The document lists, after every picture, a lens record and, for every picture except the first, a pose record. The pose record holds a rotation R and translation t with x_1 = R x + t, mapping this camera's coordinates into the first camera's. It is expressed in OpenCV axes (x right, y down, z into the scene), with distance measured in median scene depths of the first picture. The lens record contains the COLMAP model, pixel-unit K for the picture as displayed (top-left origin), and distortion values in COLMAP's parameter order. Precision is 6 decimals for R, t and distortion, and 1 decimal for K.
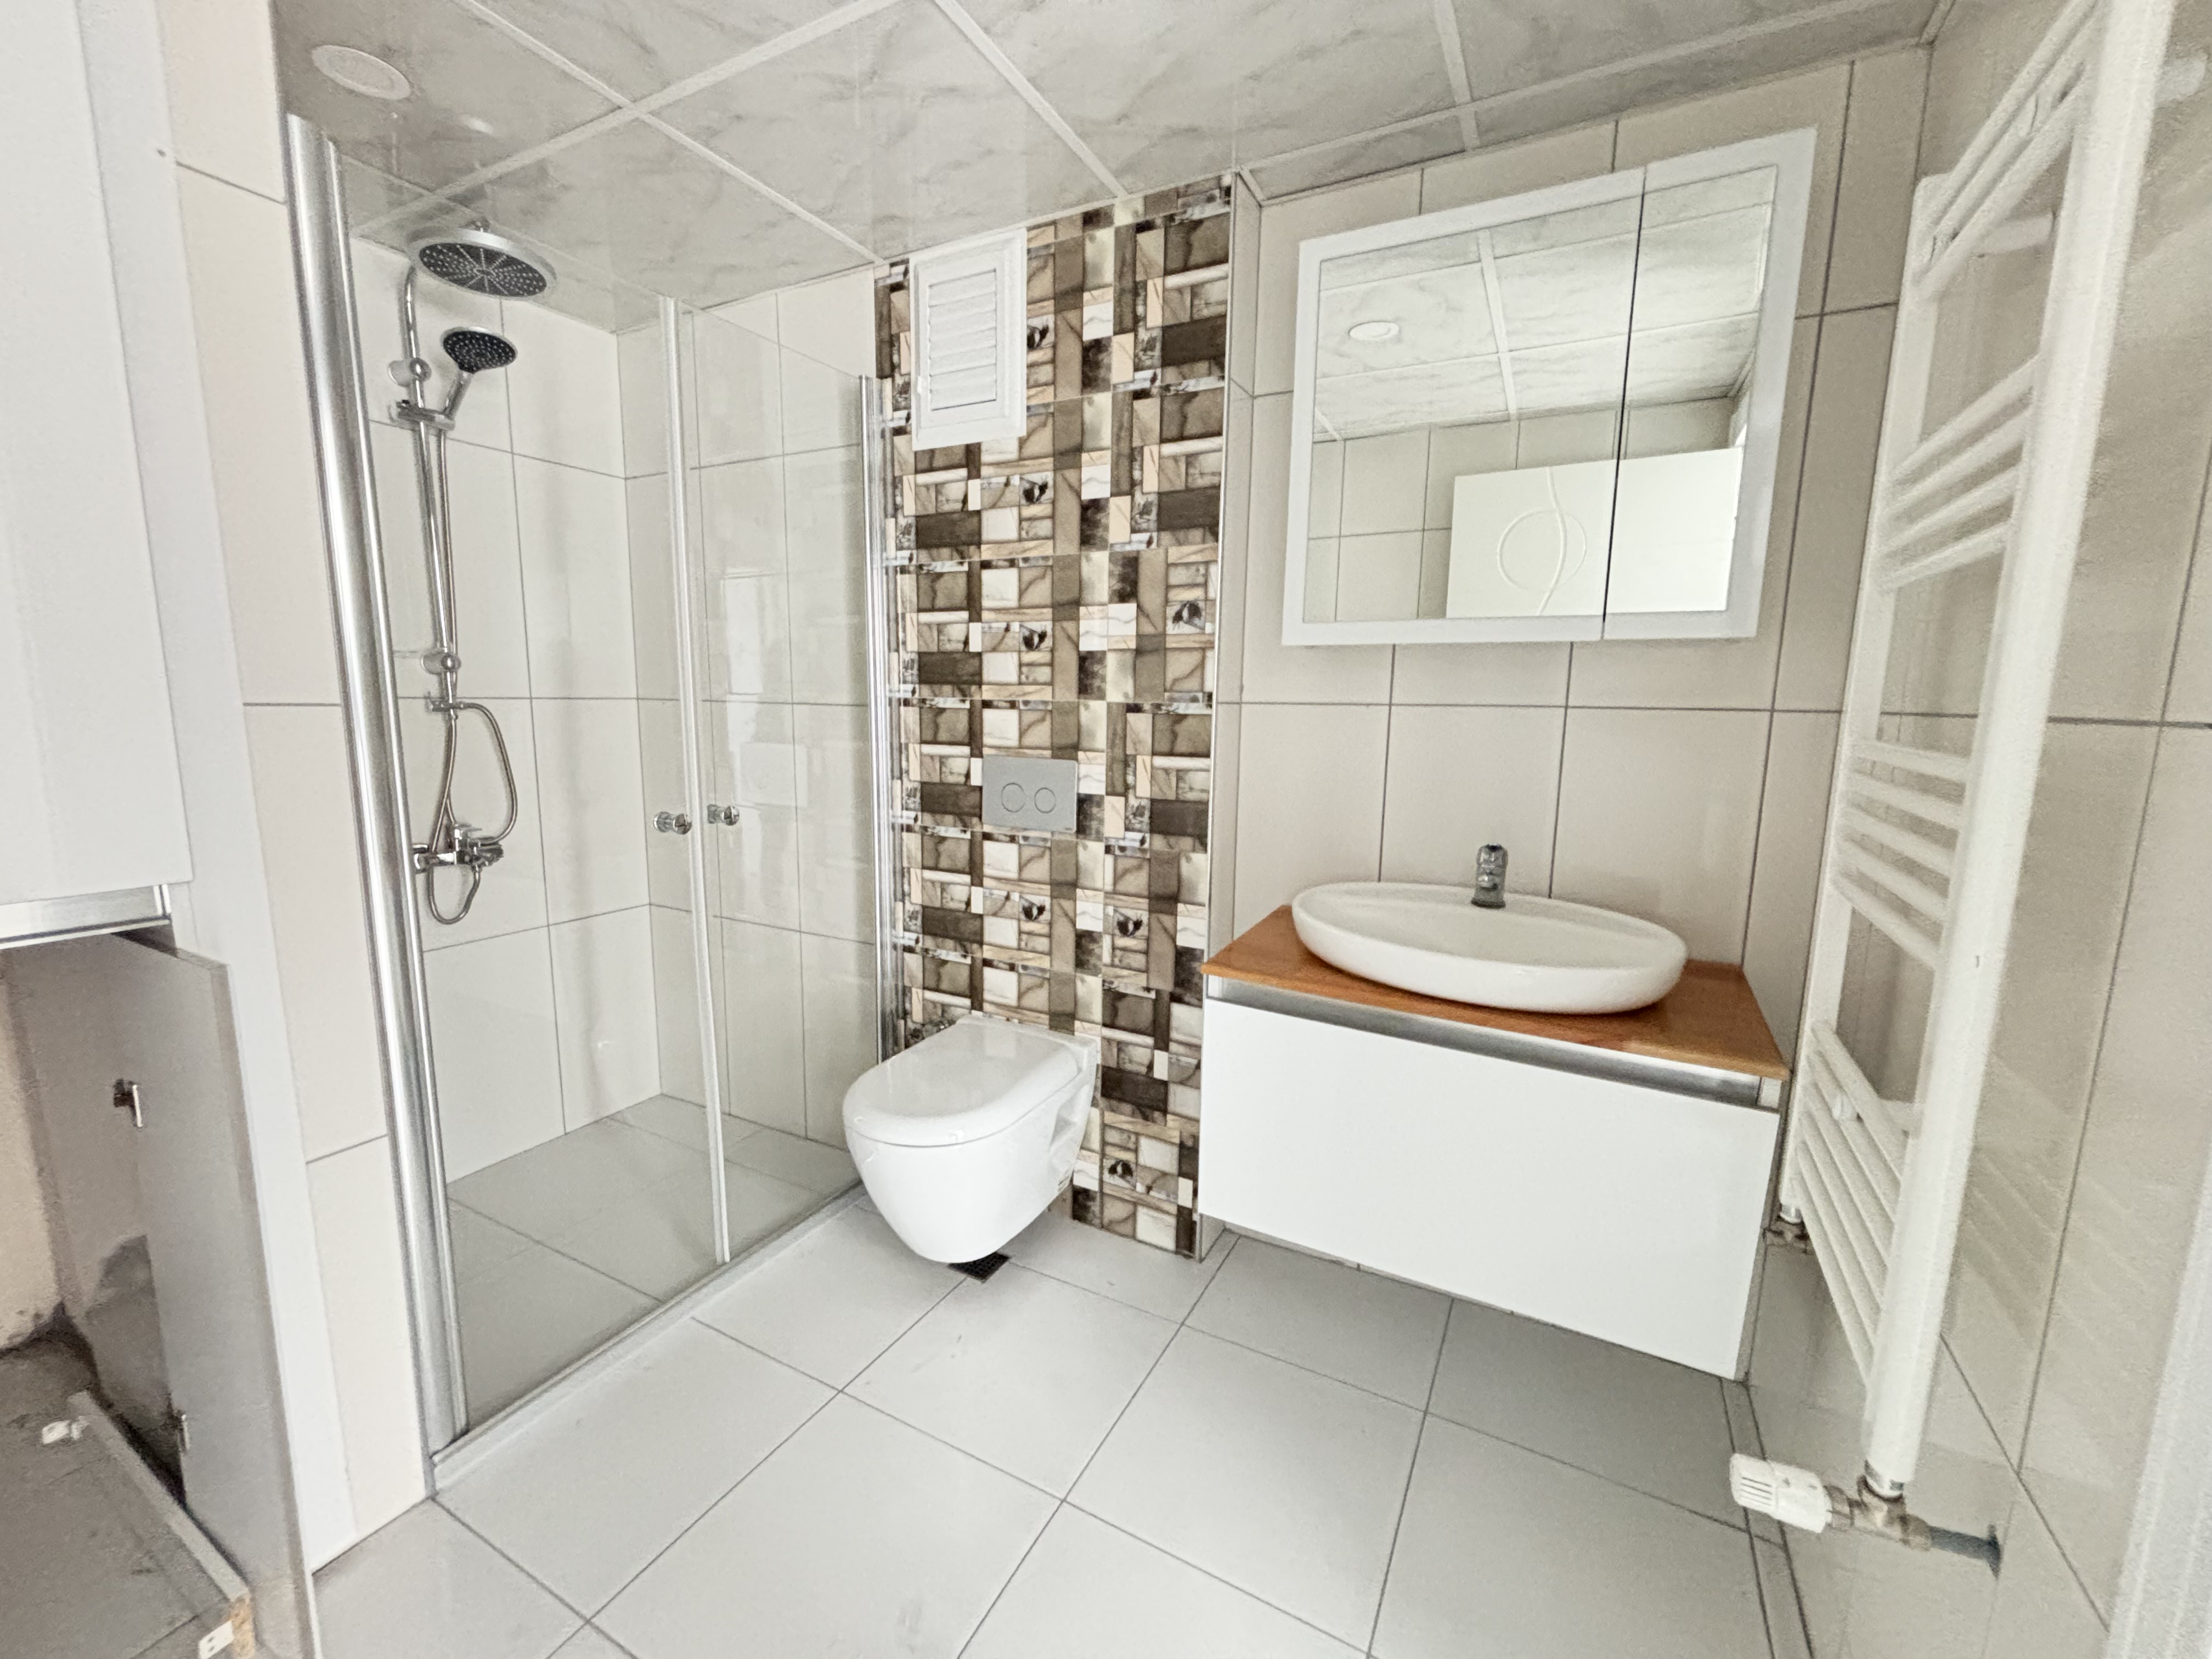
lens RADIAL K [[900.8, 0, 1101.2], [0, 900.8, 817.2], [0, 0, 1]] dist [0.003792, 0.000197]
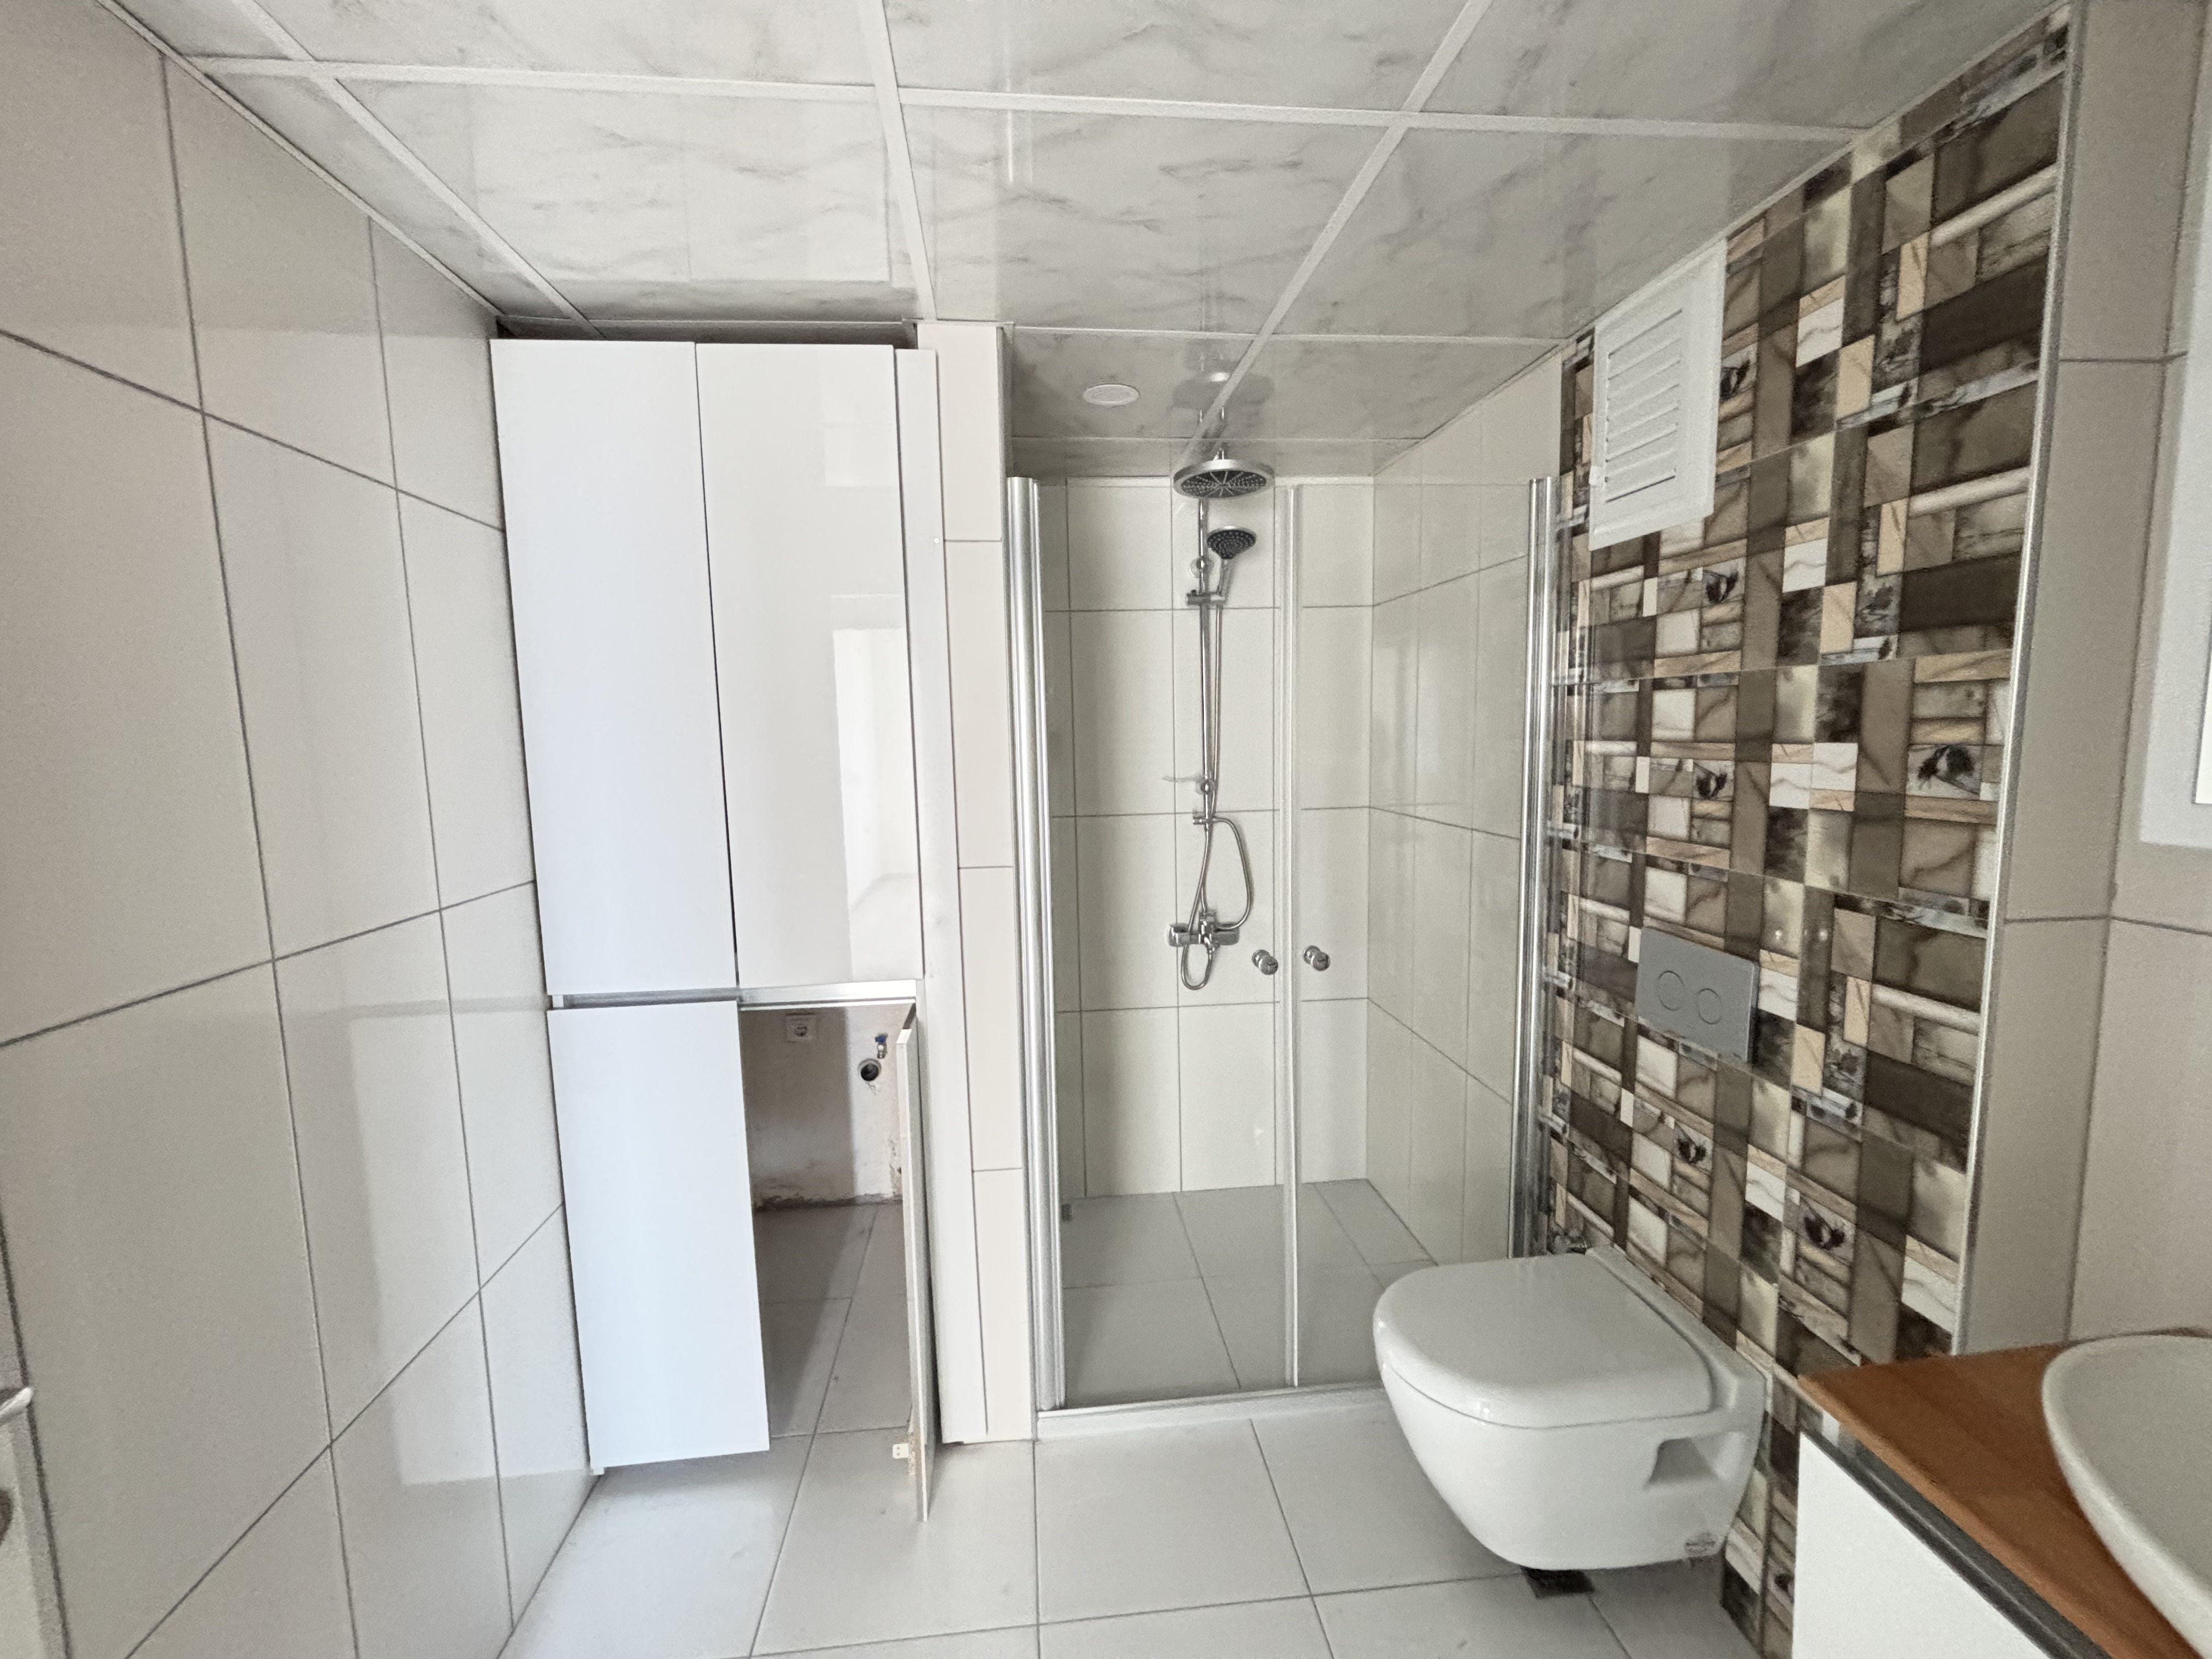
lens RADIAL K [[900.8, 0, 1113.6], [0, 900.8, 816.4], [0, 0, 1]] dist [0.003792, 0.000197]
pose [[0.558476, 0.059834, -0.827360, 0.270692], [-0.085420, 0.996241, 0.014388, -0.145646], [0.825111, 0.062638, 0.561487, 0.195735]]
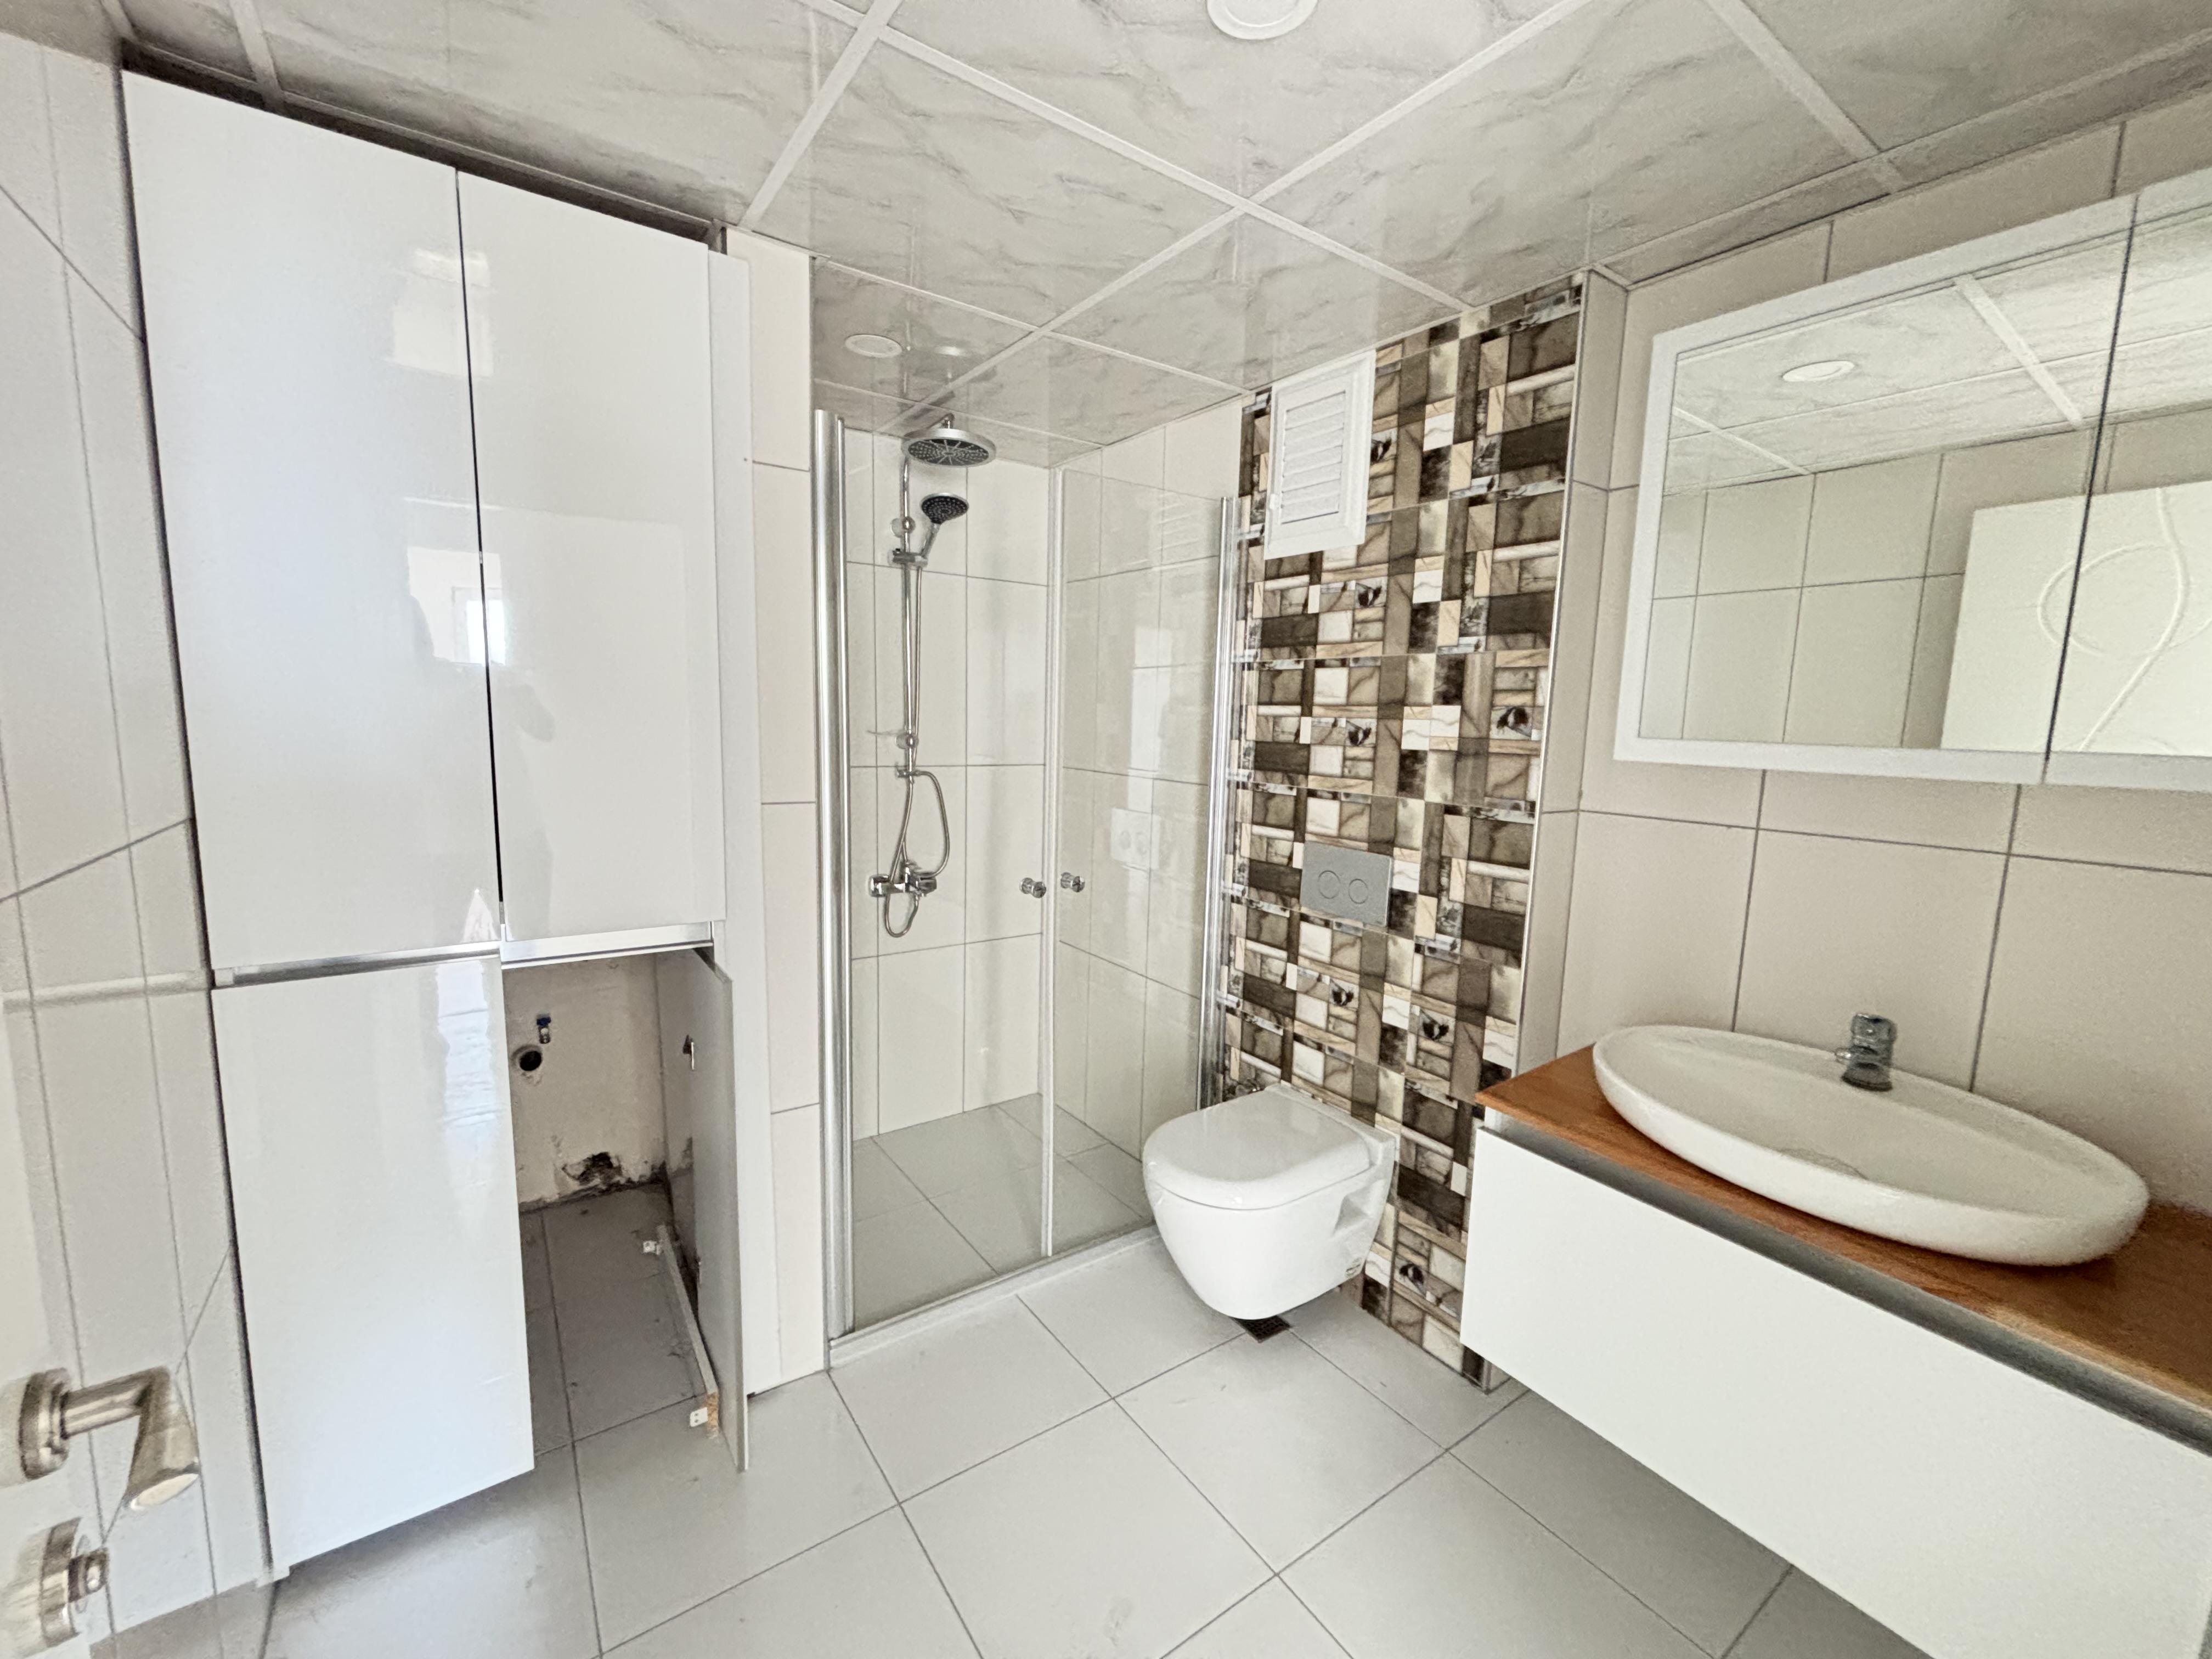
lens RADIAL K [[900.8, 0, 1105.5], [0, 900.8, 815.8], [0, 0, 1]] dist [0.003792, 0.000197]
pose [[0.894228, 0.064613, -0.442923, 0.133047], [-0.077336, 0.996948, -0.010704, -0.074388], [0.440879, 0.043825, 0.896496, -0.055486]]
